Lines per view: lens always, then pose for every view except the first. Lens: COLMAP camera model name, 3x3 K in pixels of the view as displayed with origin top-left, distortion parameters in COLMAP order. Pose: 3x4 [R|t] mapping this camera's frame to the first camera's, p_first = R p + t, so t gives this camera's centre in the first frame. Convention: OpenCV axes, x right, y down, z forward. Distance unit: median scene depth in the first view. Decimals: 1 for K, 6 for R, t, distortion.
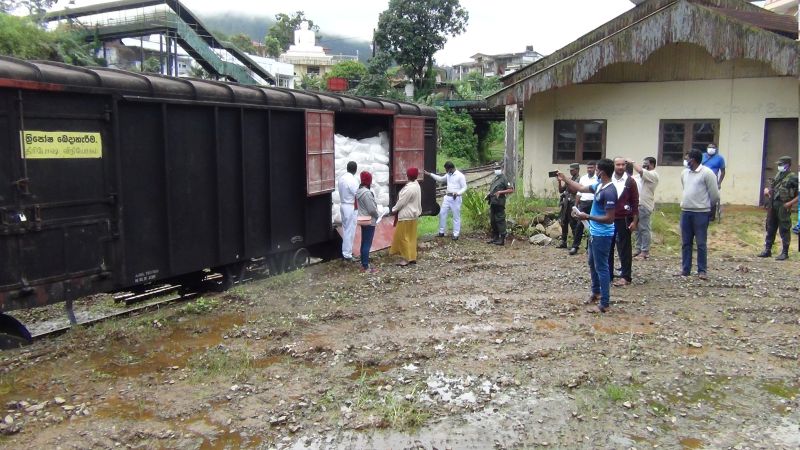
lens RADIAL K [[650.4, 0, 400.0], [0, 650.4, 225.0], [0, 0, 1]] dist [-0.001005, -0.074028]
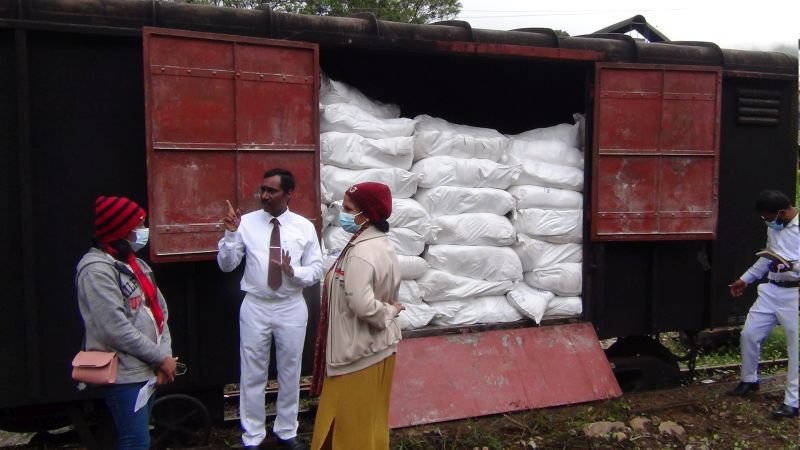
lens RADIAL K [[650.4, 0, 400.0], [0, 650.4, 225.0], [0, 0, 1]] dist [-0.001005, -0.074028]
pose [[0.747928, 0.051303, -0.661795, 0.160578], [-0.087702, 0.995906, -0.021913, -0.054114], [0.657961, 0.074430, 0.749365, 0.637508]]
